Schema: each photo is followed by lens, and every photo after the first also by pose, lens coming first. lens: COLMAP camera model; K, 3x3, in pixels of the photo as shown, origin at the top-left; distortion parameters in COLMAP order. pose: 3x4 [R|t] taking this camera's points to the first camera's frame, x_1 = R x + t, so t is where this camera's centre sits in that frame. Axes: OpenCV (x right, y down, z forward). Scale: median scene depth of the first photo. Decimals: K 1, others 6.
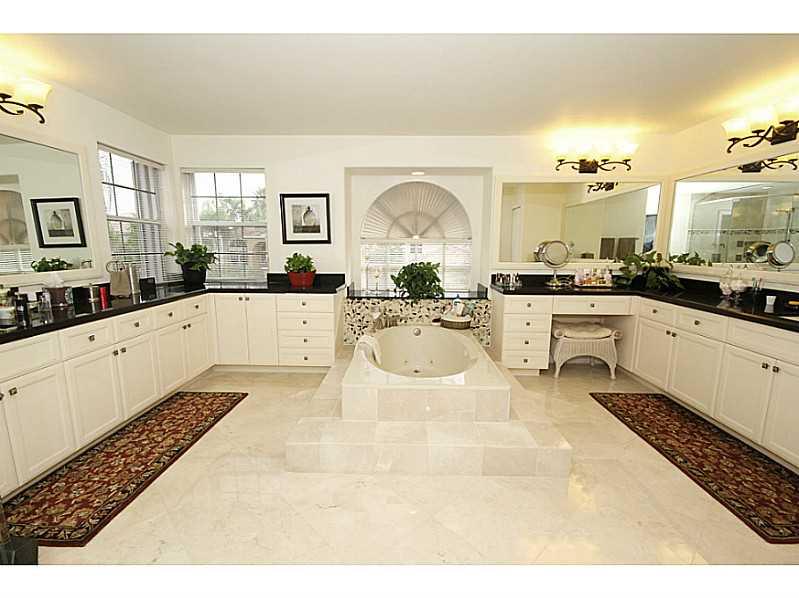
lens RADIAL K [[368.2, 0, 396.8], [0, 368.2, 301.6], [0, 0, 1]] dist [-0.004580, -0.000534]
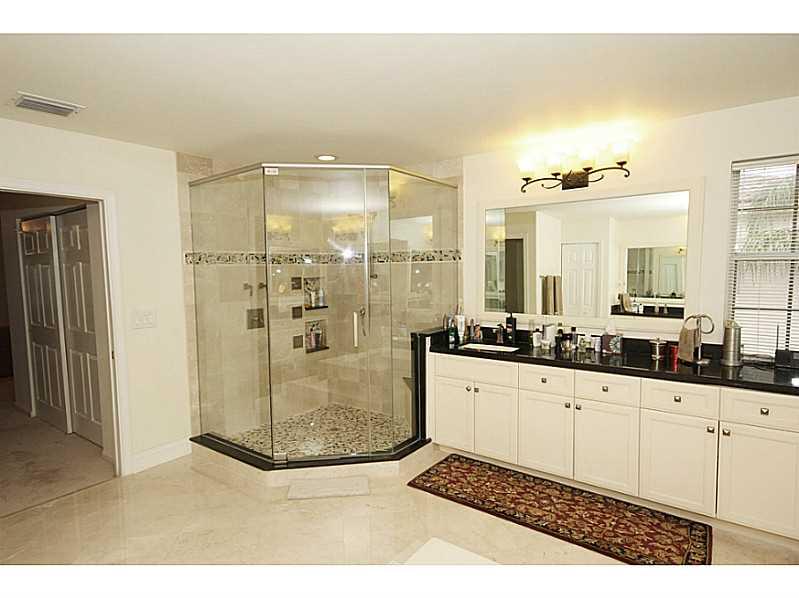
lens RADIAL K [[456.5, 0, 396.1], [0, 456.5, 299.8], [0, 0, 1]] dist [0.003853, 0.000517]
pose [[-0.580674, 0.071649, -0.810978, 0.455076], [-0.109544, 0.980186, 0.165034, -0.278564], [0.806733, 0.184668, -0.561319, 1.211280]]
